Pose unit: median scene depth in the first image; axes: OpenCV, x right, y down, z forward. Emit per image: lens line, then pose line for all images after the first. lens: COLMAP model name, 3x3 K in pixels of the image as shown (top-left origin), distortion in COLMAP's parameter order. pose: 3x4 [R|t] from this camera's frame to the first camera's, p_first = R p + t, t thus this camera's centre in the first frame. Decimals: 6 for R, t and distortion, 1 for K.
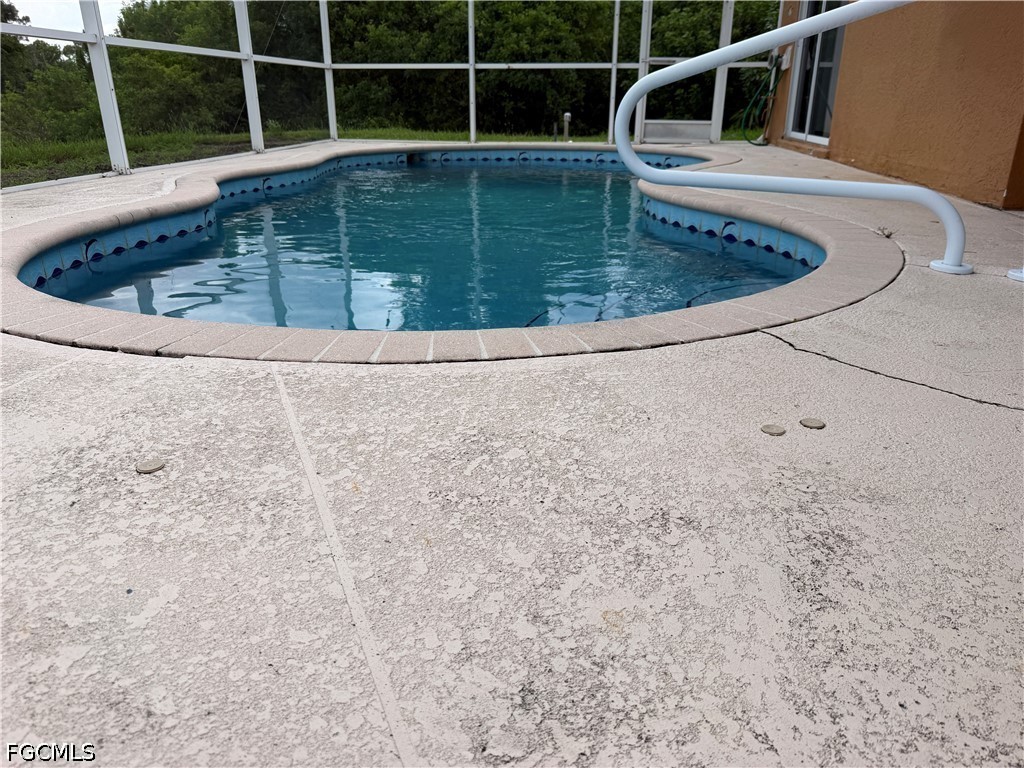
lens RADIAL K [[728.6, 0, 515.4], [0, 728.6, 382.9], [0, 0, 1]] dist [0.043587, 0.000887]
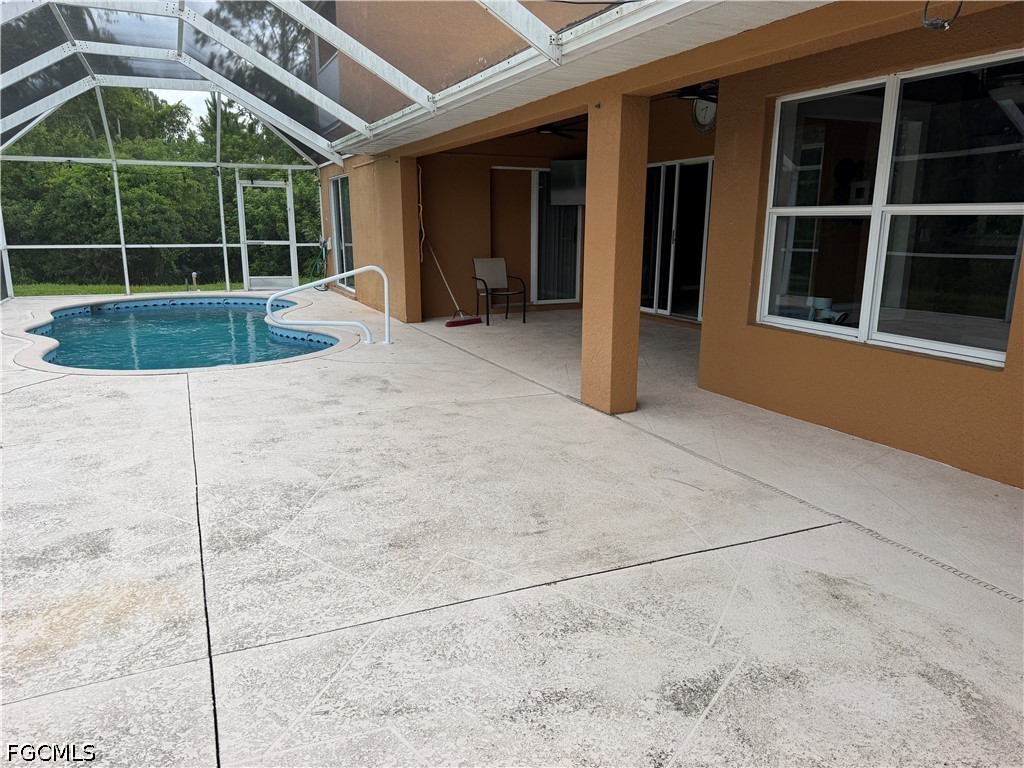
lens RADIAL K [[728.6, 0, 512.2], [0, 728.6, 380.9], [0, 0, 1]] dist [0.043587, 0.000887]
pose [[0.856953, -0.107885, 0.503977, -0.168452], [0.183536, 0.977623, -0.102803, 0.137812], [-0.481609, 0.180595, 0.857577, -0.623610]]
